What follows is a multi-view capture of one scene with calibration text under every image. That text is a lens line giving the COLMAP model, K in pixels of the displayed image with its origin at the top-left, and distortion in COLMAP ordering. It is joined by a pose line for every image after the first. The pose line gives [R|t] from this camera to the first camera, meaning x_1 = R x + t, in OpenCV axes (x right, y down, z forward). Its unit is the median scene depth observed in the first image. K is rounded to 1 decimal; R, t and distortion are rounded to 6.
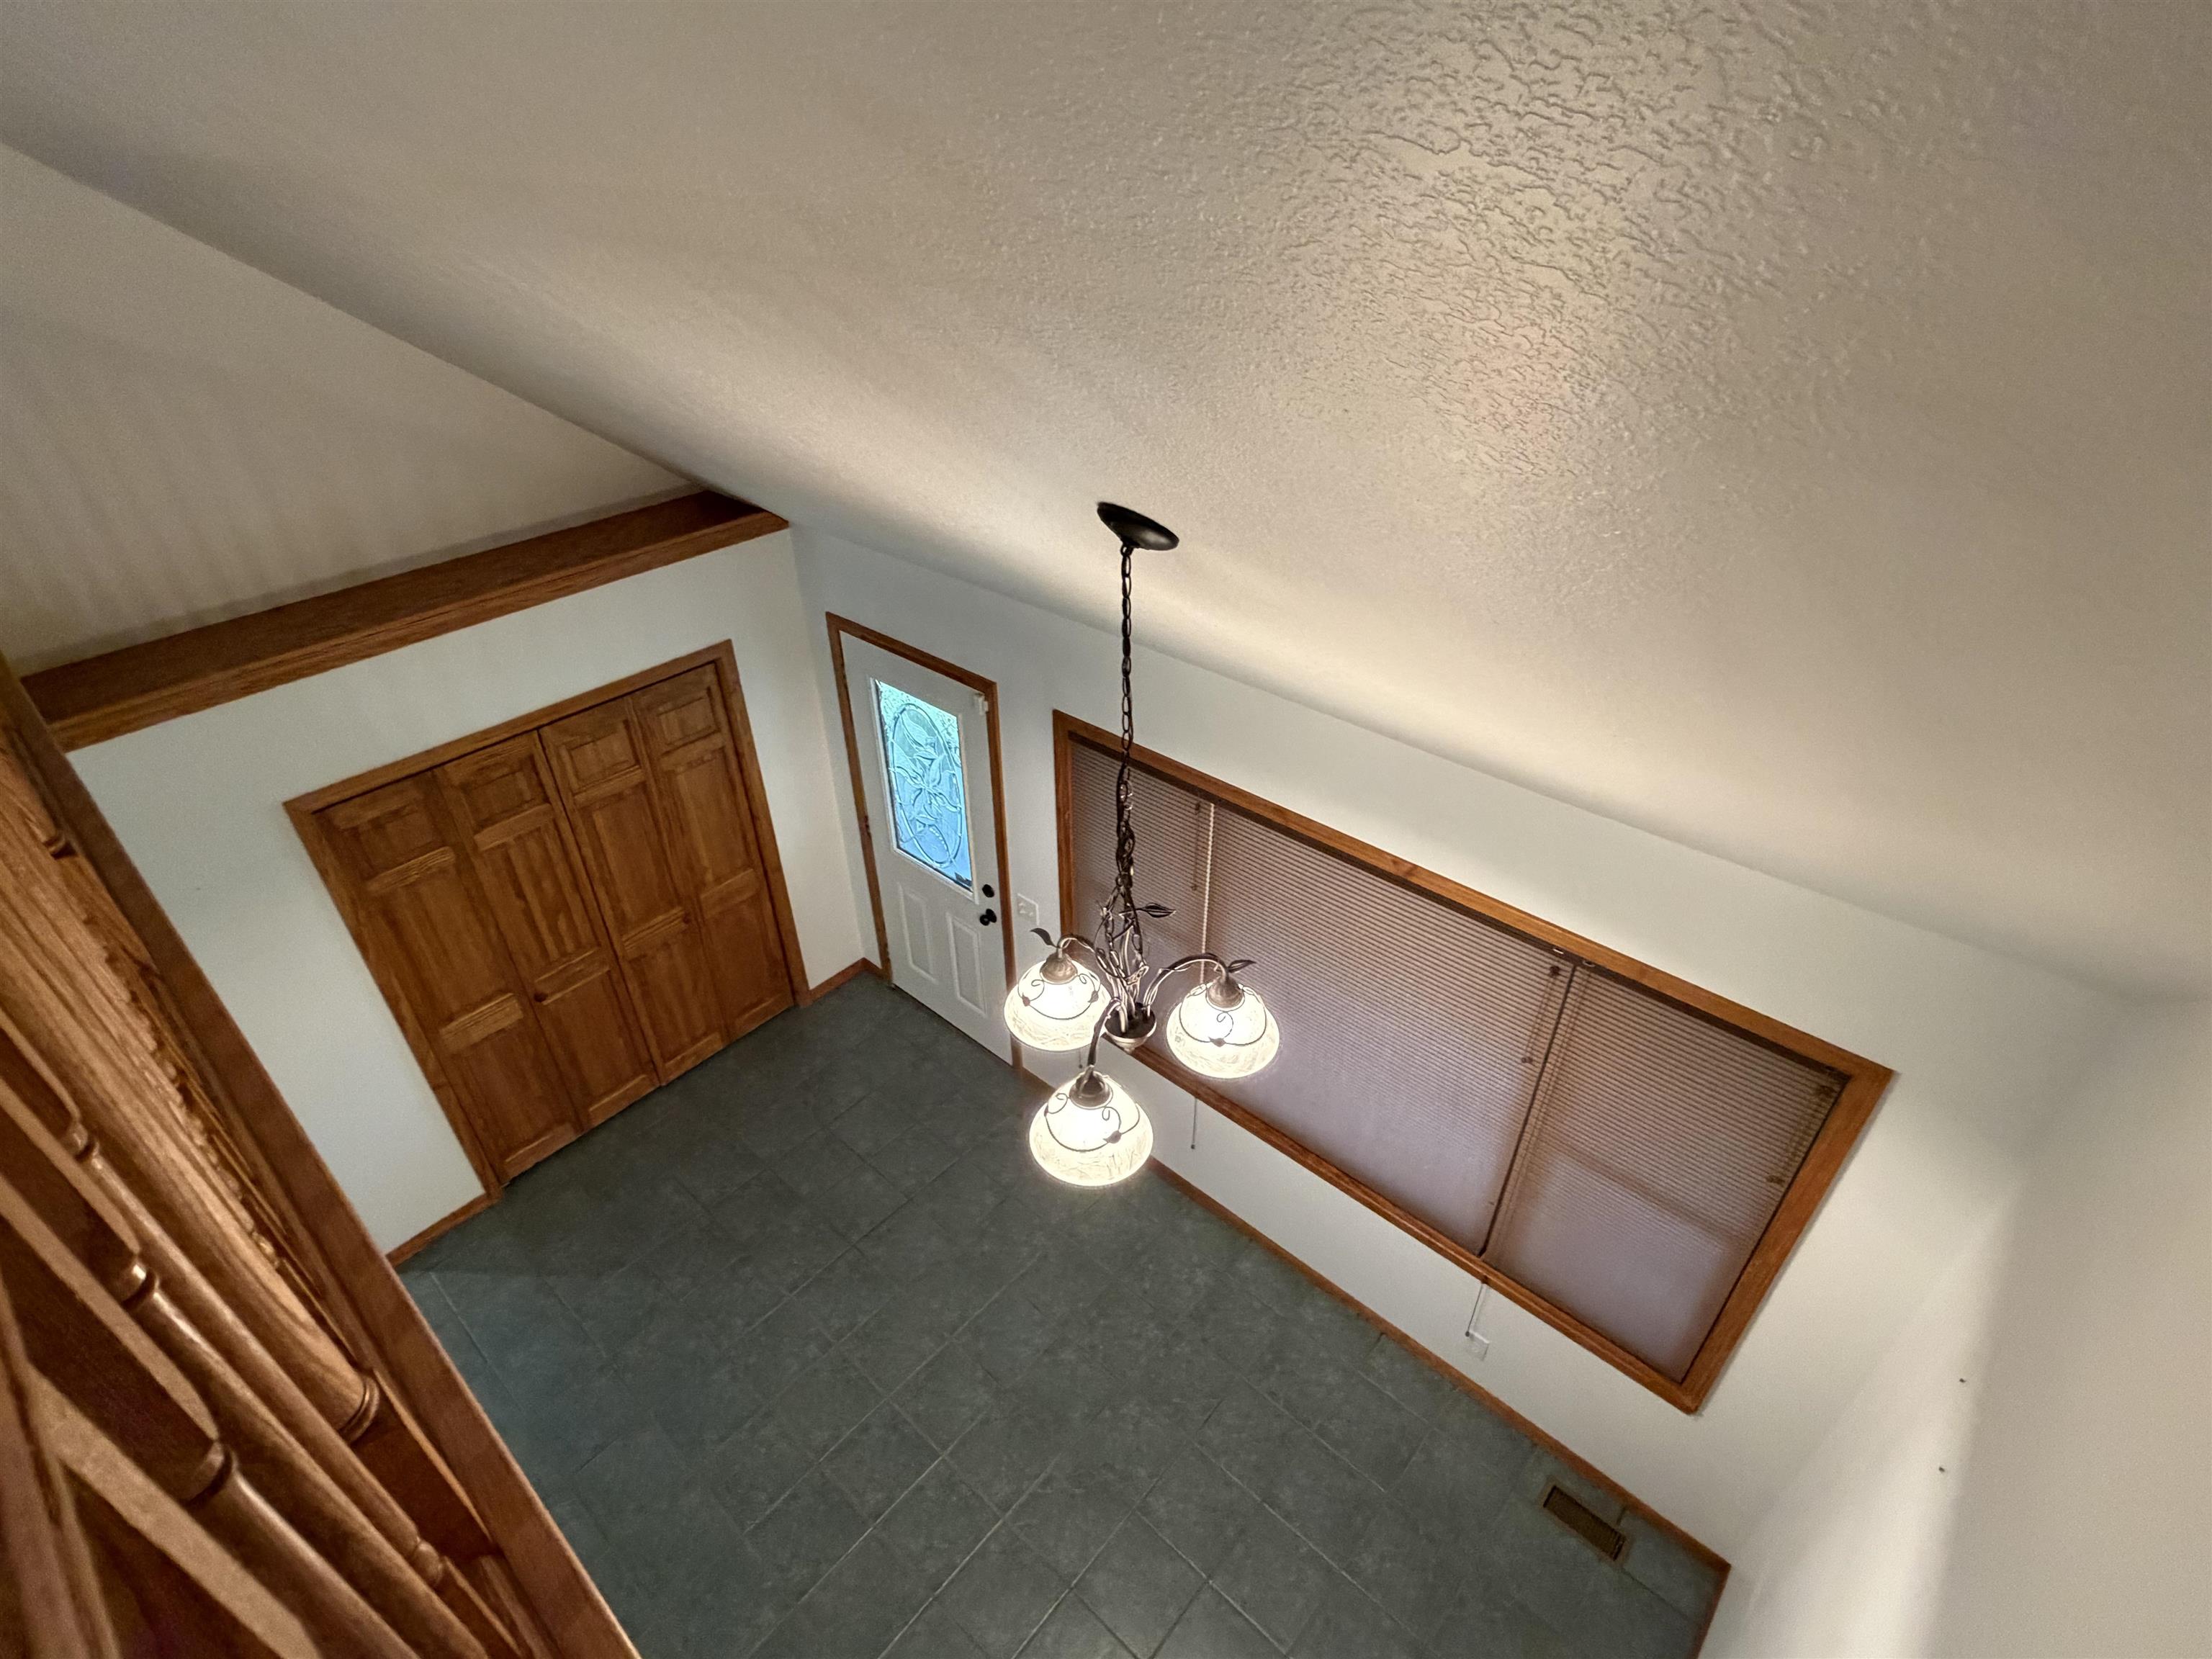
lens RADIAL K [[1085.8, 0, 1106.0], [0, 1085.8, 829.5], [0, 0, 1]] dist [0.003607, 0.000523]
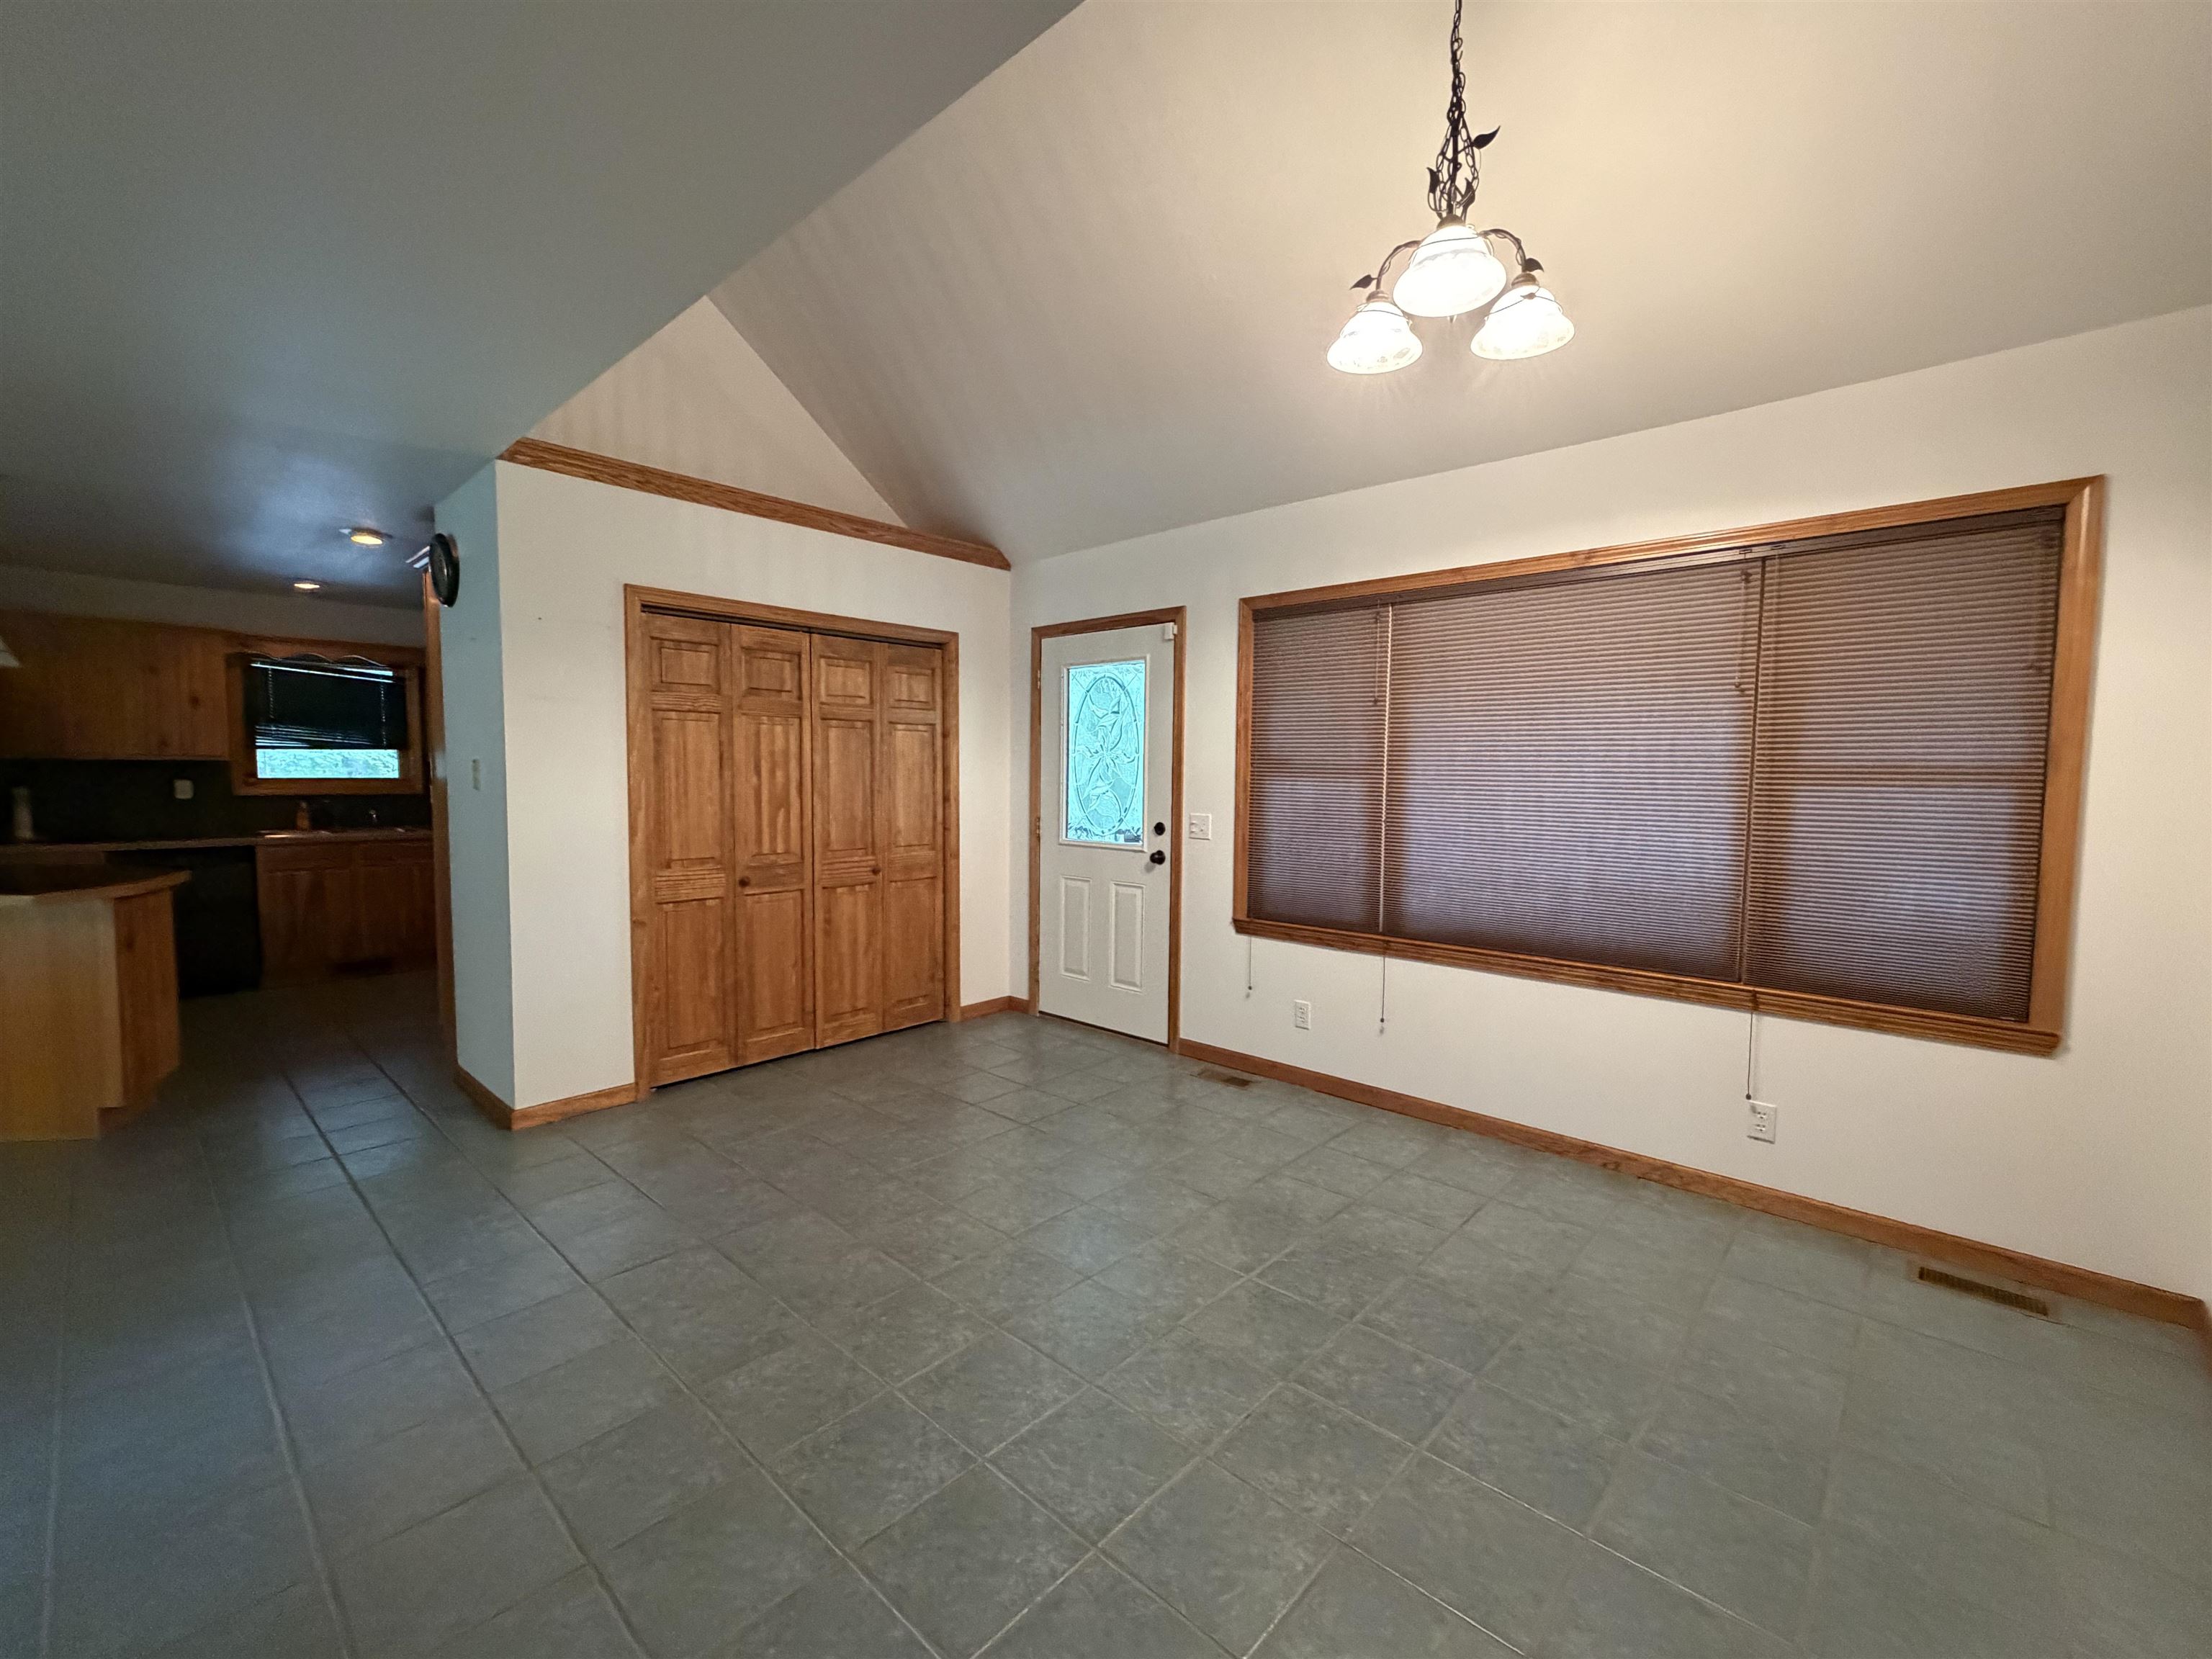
lens RADIAL K [[937.3, 0, 1106.0], [0, 937.3, 829.5], [0, 0, 1]] dist [-0.000239, -0.000217]
pose [[0.999788, 0.015308, -0.013771, -0.152254], [-0.020224, 0.855832, -0.516858, 0.559844], [0.003874, 0.517027, 0.855961, 0.187232]]
